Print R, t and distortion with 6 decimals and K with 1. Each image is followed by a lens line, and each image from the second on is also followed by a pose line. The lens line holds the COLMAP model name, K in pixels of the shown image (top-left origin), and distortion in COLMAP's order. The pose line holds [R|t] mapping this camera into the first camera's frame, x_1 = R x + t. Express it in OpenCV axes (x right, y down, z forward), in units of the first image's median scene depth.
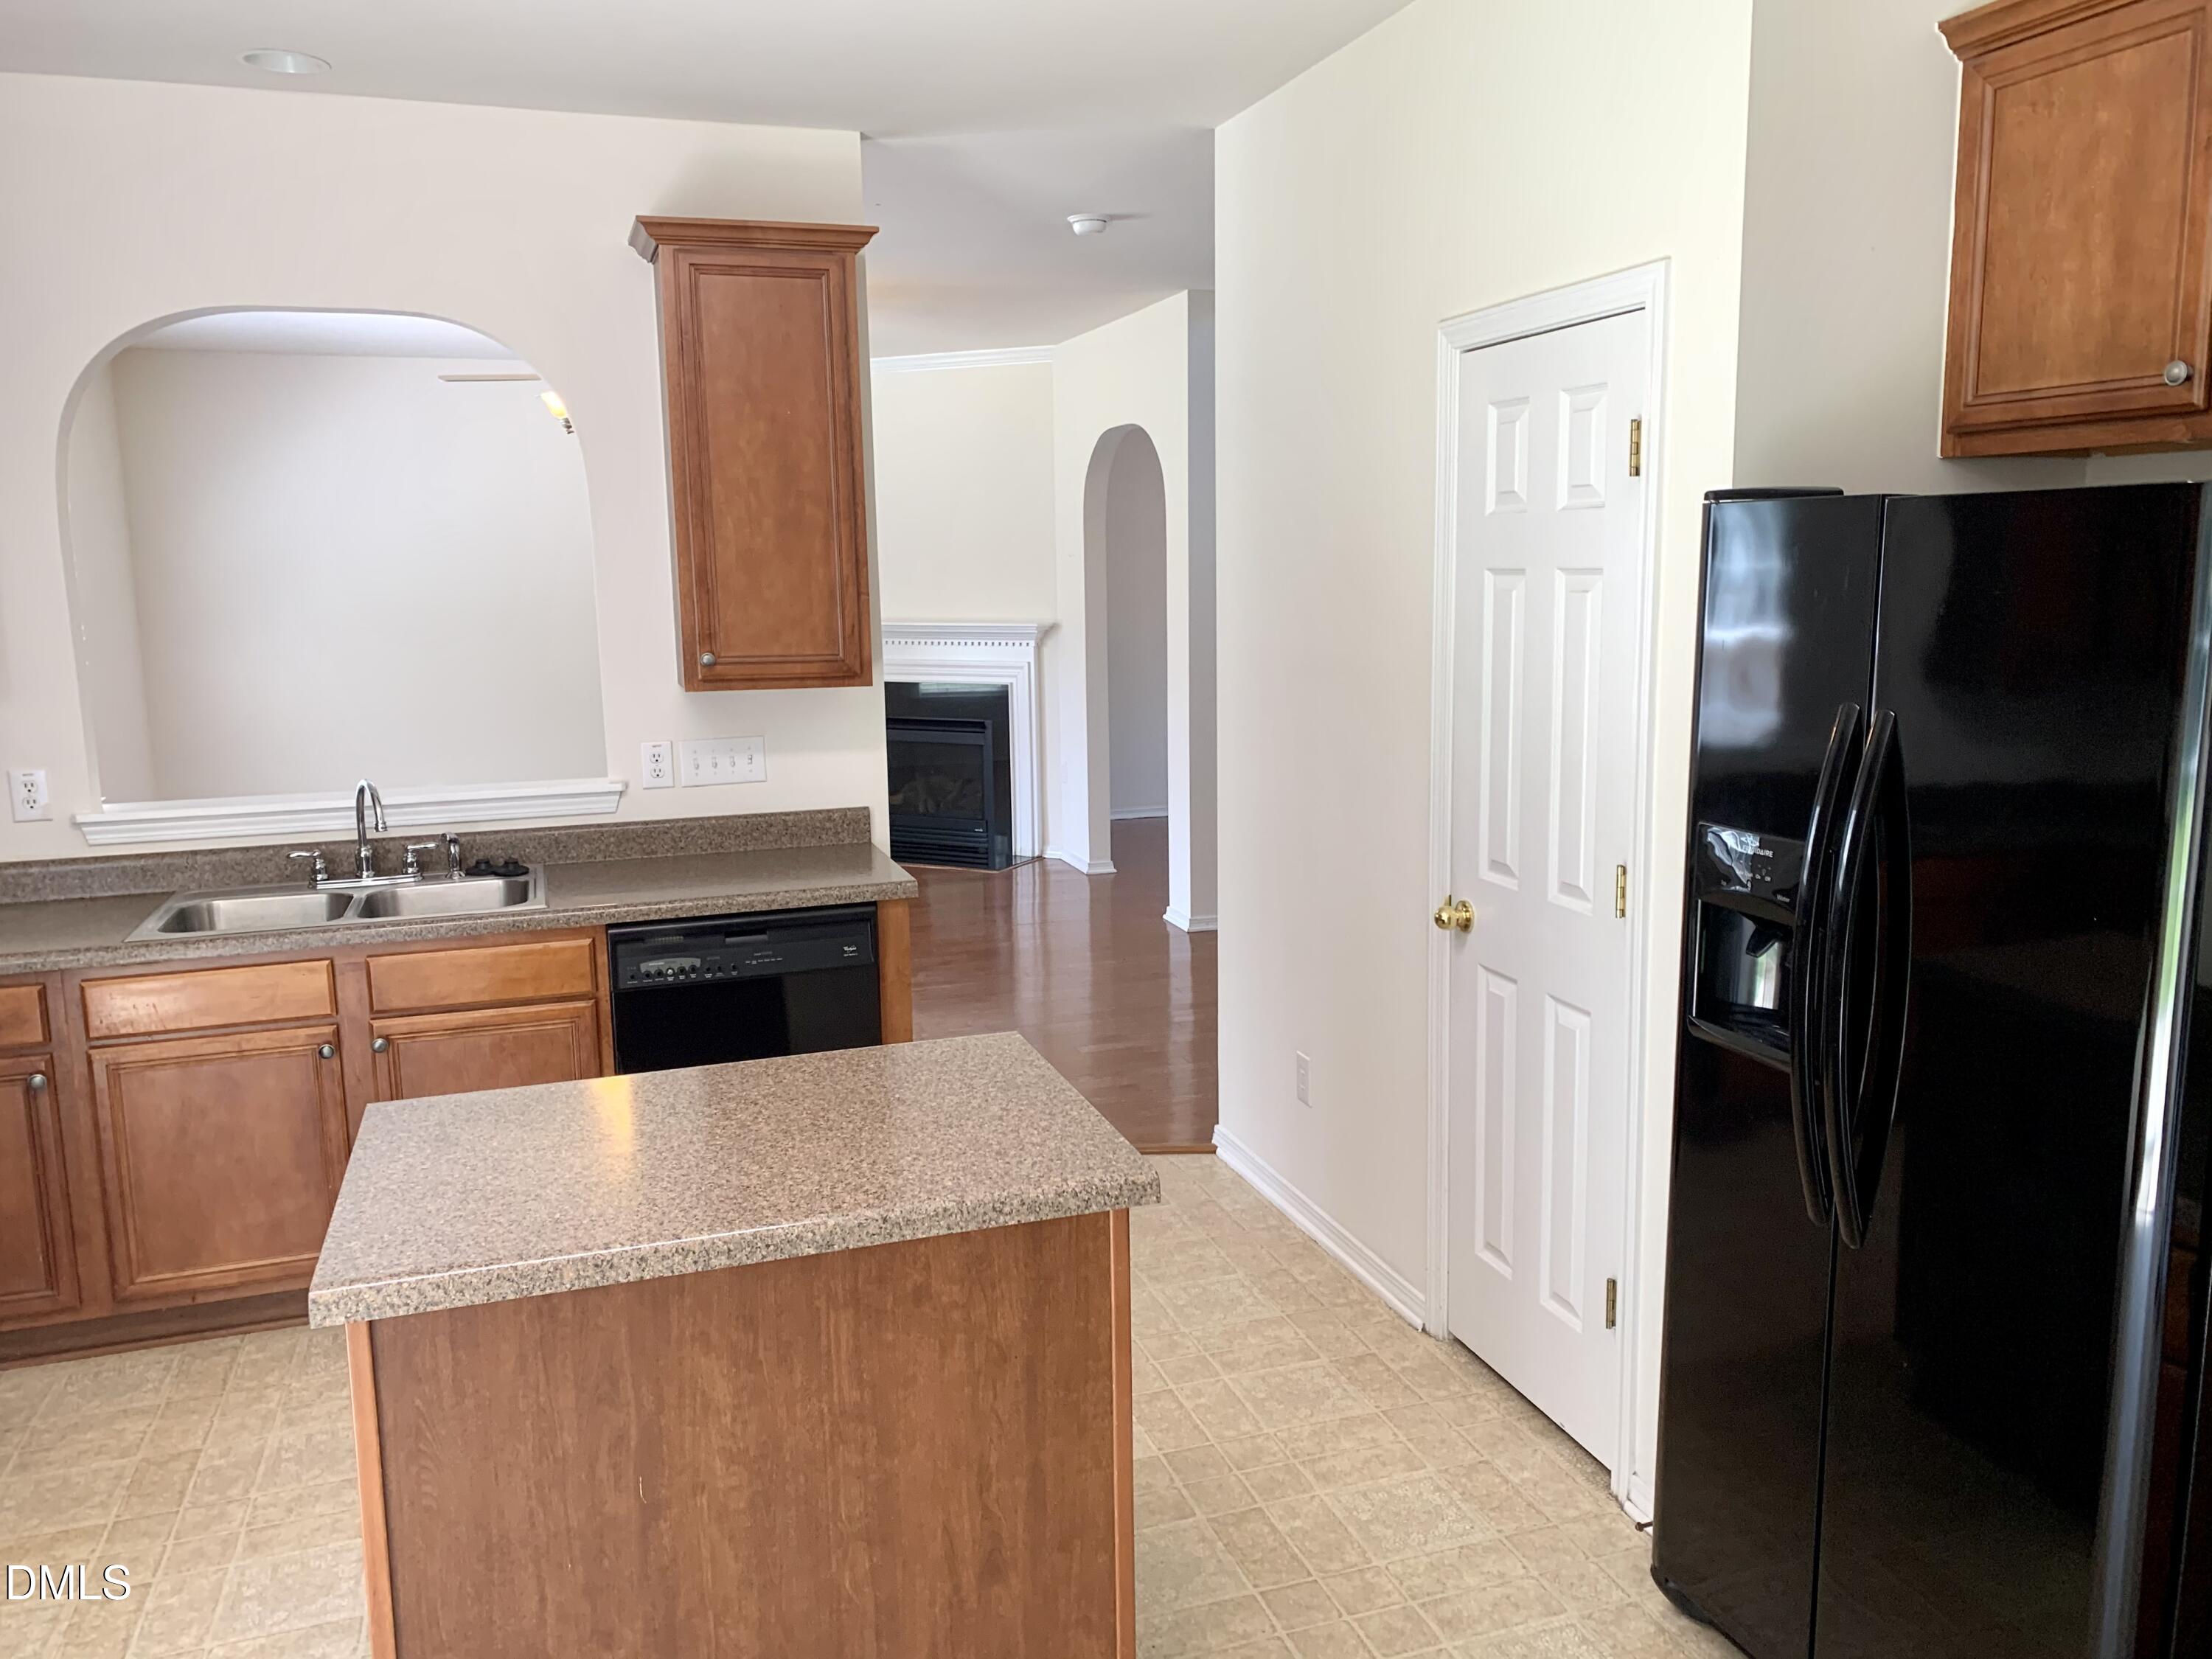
lens RADIAL K [[1685.3, 0, 1101.3], [0, 1685.3, 823.7], [0, 0, 1]] dist [0.153777, -0.269988]
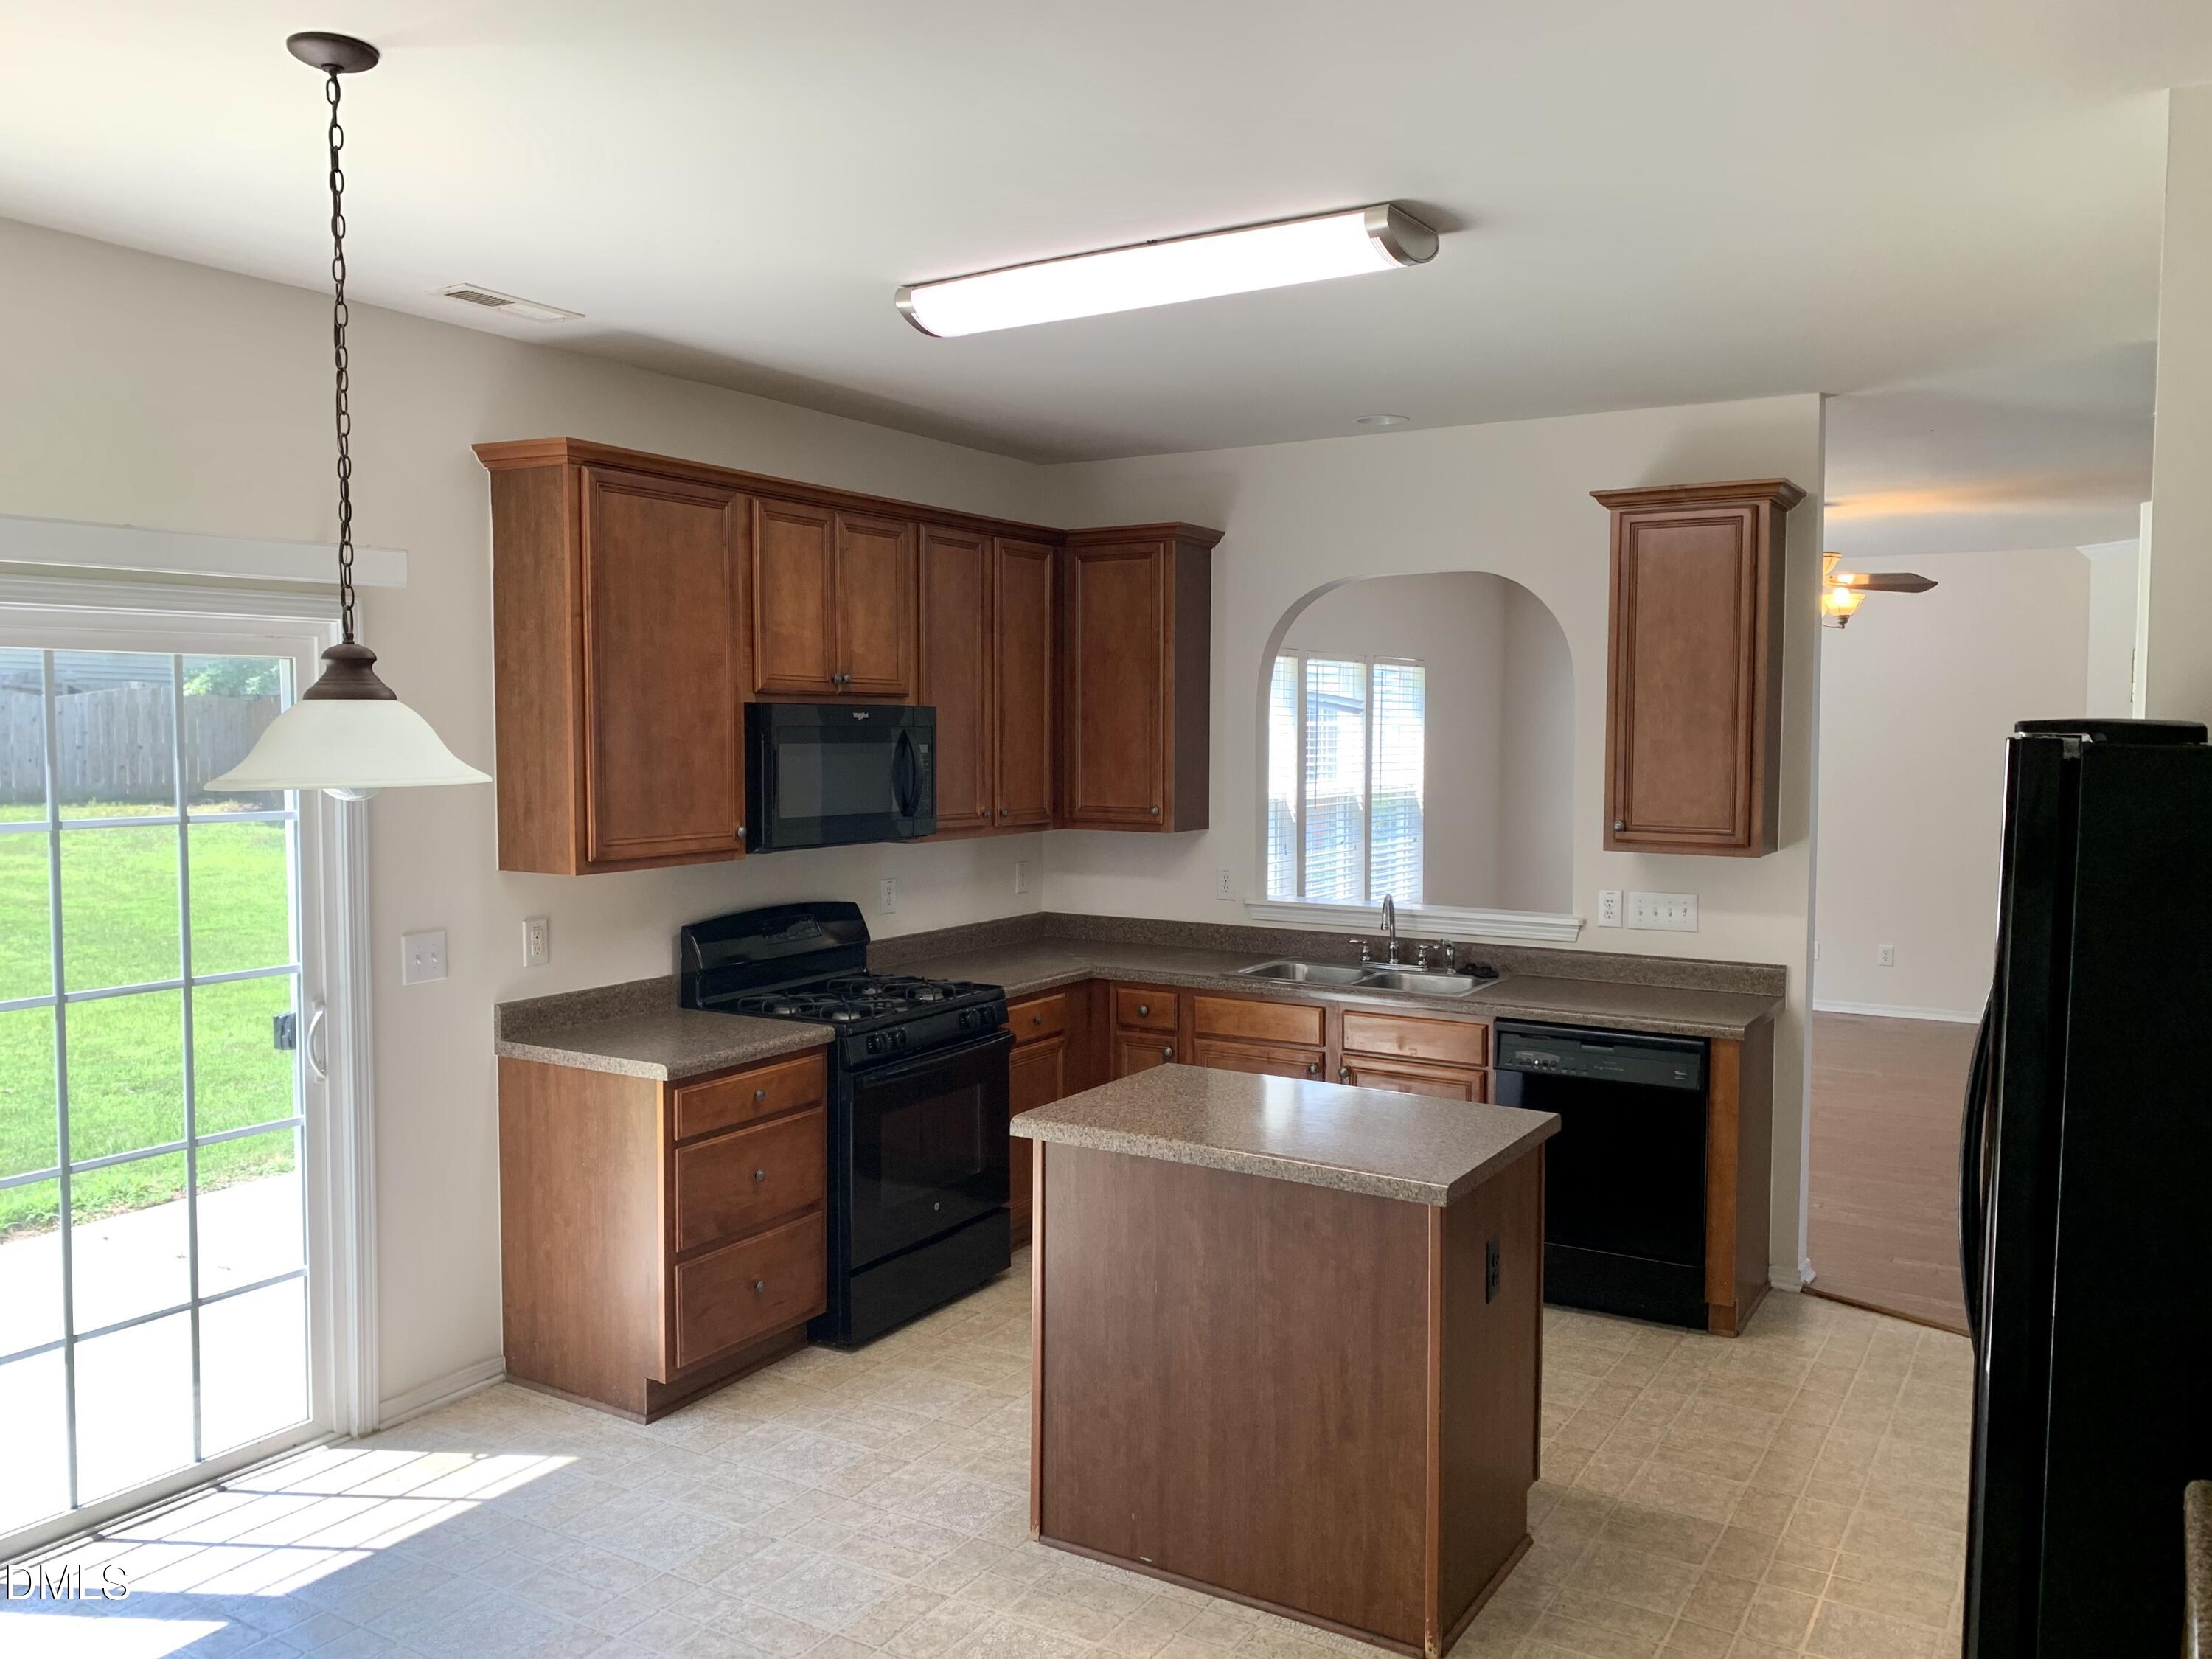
lens RADIAL K [[1685.3, 0, 1101.3], [0, 1685.3, 823.7], [0, 0, 1]] dist [0.153777, -0.269988]
pose [[0.637411, 0.062517, -0.767984, 0.516689], [-0.134965, 0.990353, -0.031400, -0.007305], [0.758612, 0.123666, 0.639699, -0.102679]]
